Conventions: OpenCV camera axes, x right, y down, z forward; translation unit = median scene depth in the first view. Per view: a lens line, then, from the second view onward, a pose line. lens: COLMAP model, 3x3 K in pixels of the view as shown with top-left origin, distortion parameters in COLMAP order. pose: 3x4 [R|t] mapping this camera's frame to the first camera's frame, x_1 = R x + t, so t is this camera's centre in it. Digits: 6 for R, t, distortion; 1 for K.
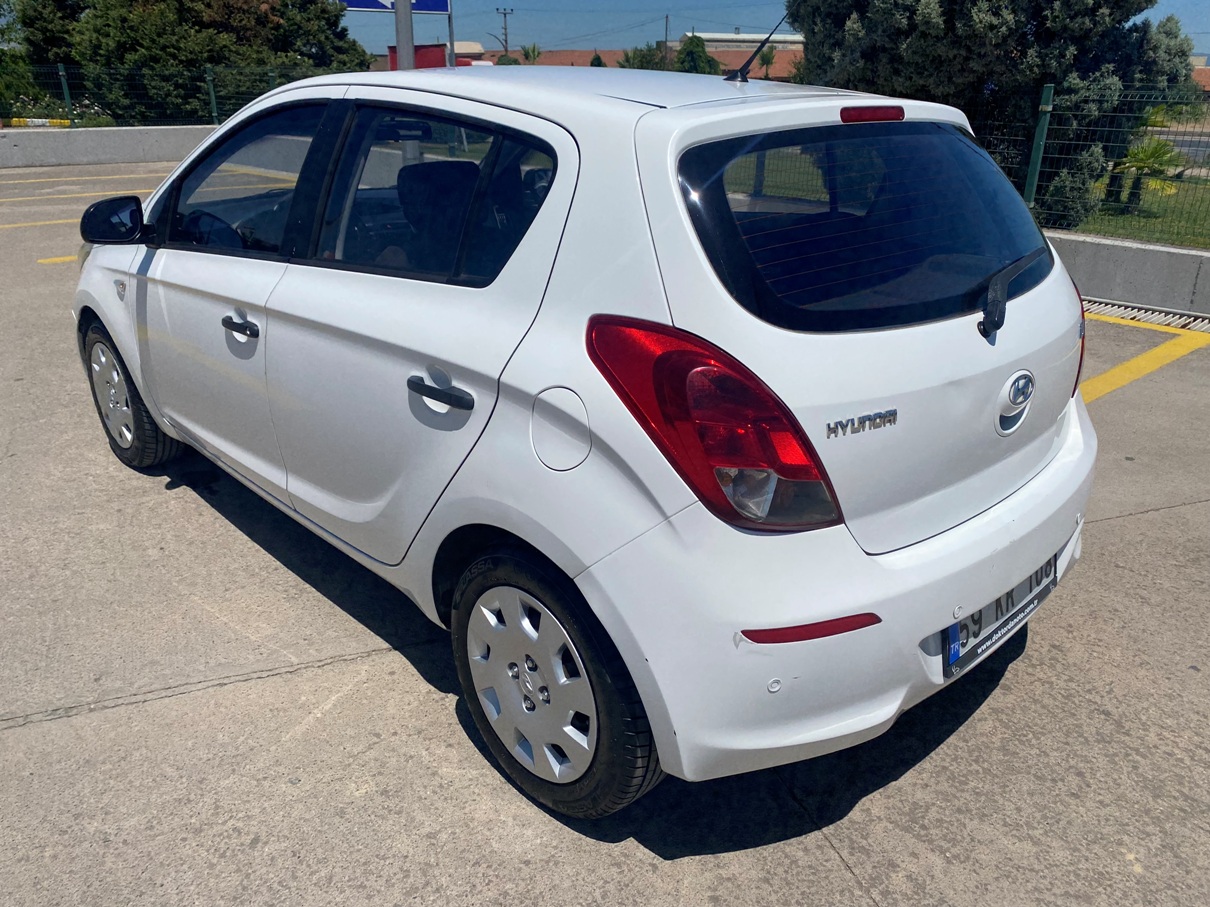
lens RADIAL K [[912.5, 0, 610.0], [0, 912.5, 453.7], [0, 0, 1]] dist [0.036640, -0.030350]
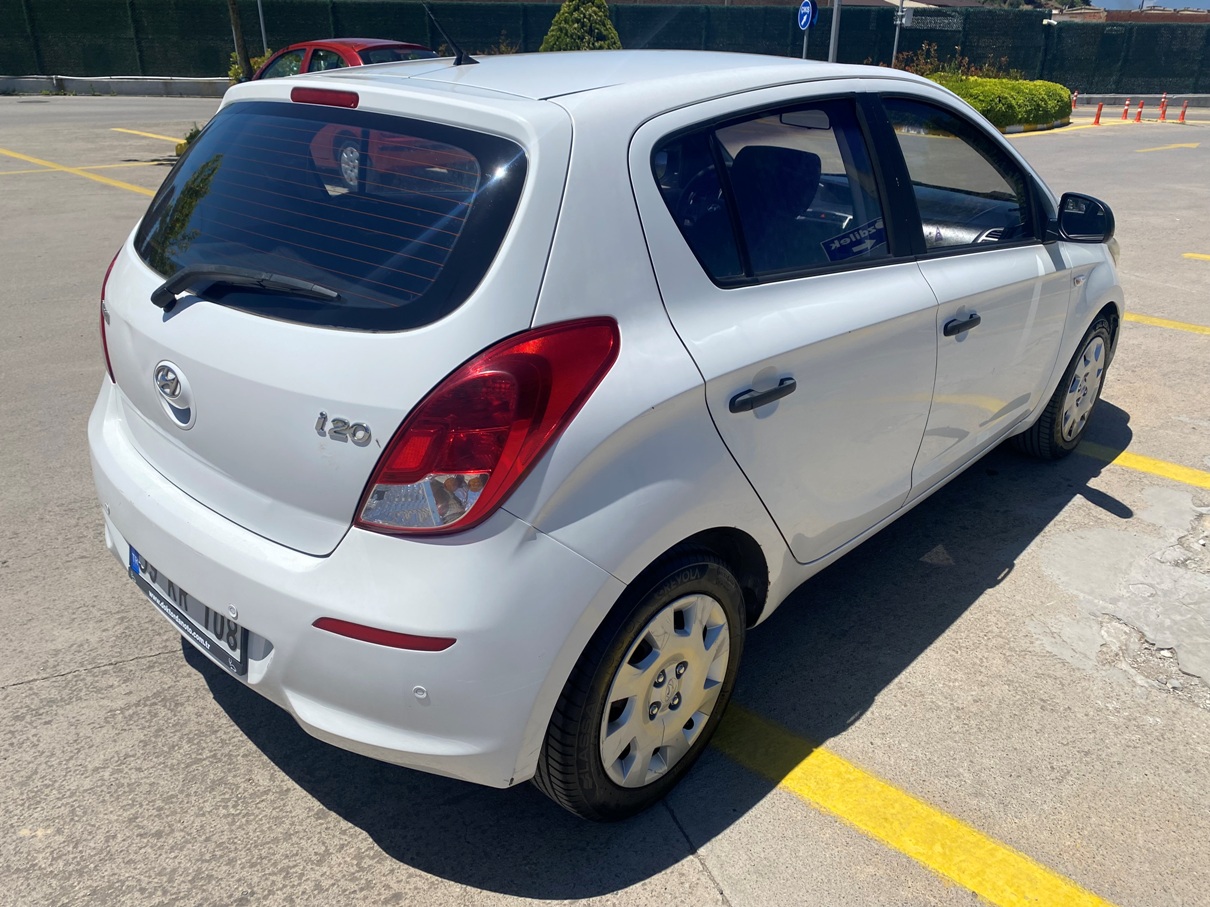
lens RADIAL K [[912.5, 0, 607.2], [0, 912.5, 454.1], [0, 0, 1]] dist [0.036640, -0.030350]
pose [[0.051616, 0.397846, -0.915999, 1.117526], [-0.390353, 0.852289, 0.348178, -0.420528], [0.919217, 0.339591, 0.199292, 1.011882]]
